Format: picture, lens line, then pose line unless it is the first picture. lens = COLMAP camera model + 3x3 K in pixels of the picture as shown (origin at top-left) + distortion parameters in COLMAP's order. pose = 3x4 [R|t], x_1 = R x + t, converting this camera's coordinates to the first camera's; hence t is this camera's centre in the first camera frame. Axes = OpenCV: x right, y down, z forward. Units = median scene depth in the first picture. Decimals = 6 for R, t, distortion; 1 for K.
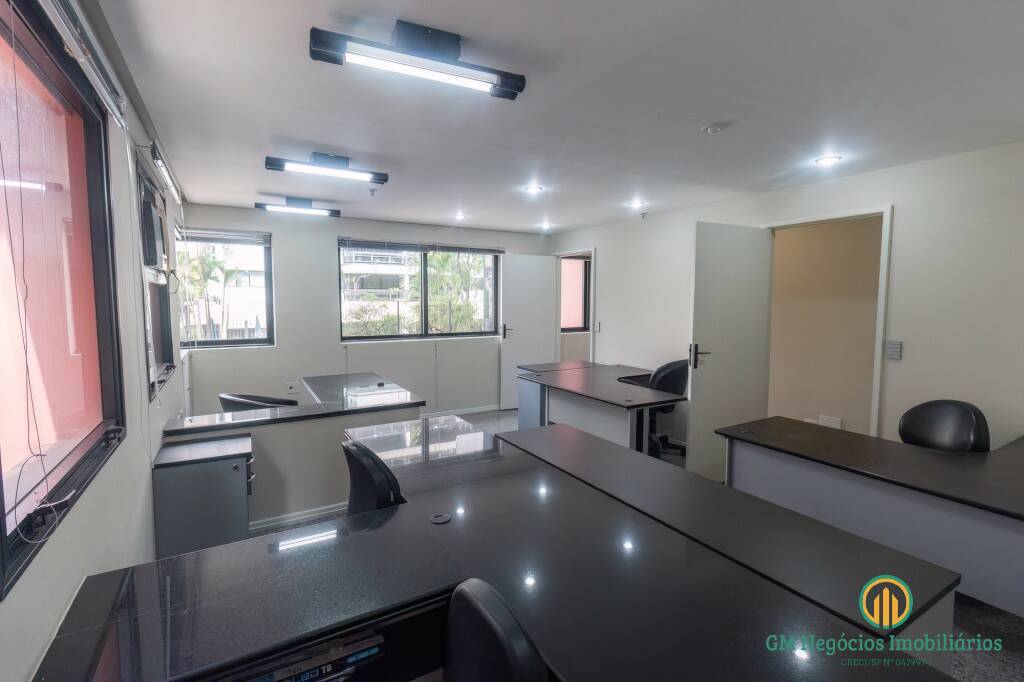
lens RADIAL K [[475.6, 0, 508.5], [0, 475.6, 339.4], [0, 0, 1]] dist [-0.002428, 0.001193]
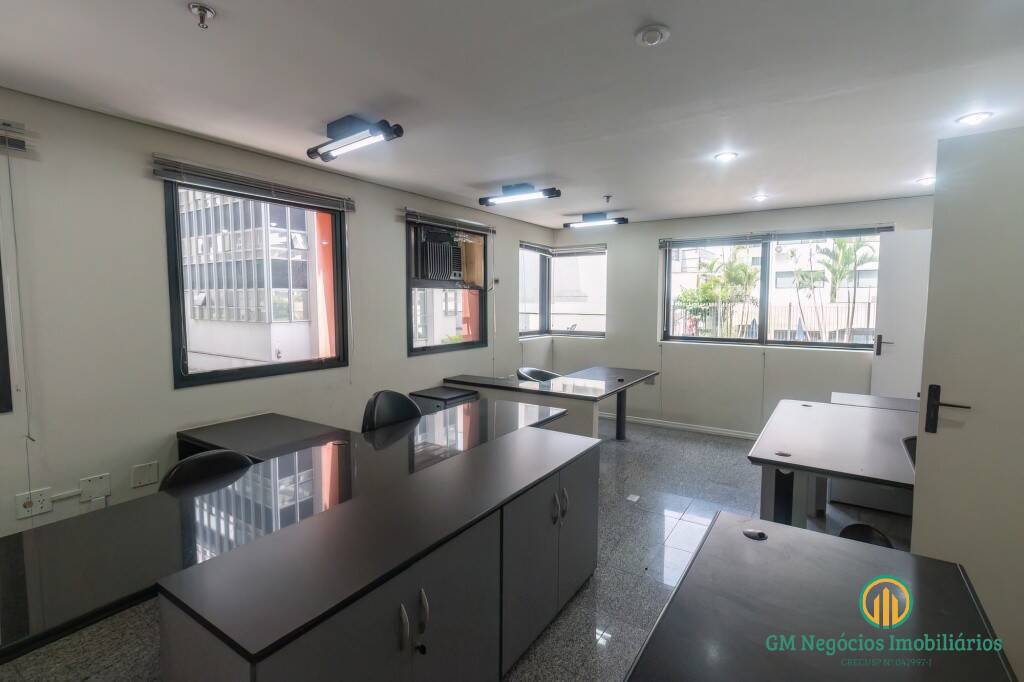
lens RADIAL K [[475.6, 0, 511.3], [0, 475.6, 334.7], [0, 0, 1]] dist [-0.002428, 0.001193]
pose [[0.426847, 0.063490, -0.902092, 0.566997], [-0.076353, 0.996501, 0.034006, -0.022265], [0.901095, 0.054362, 0.430201, 0.332177]]
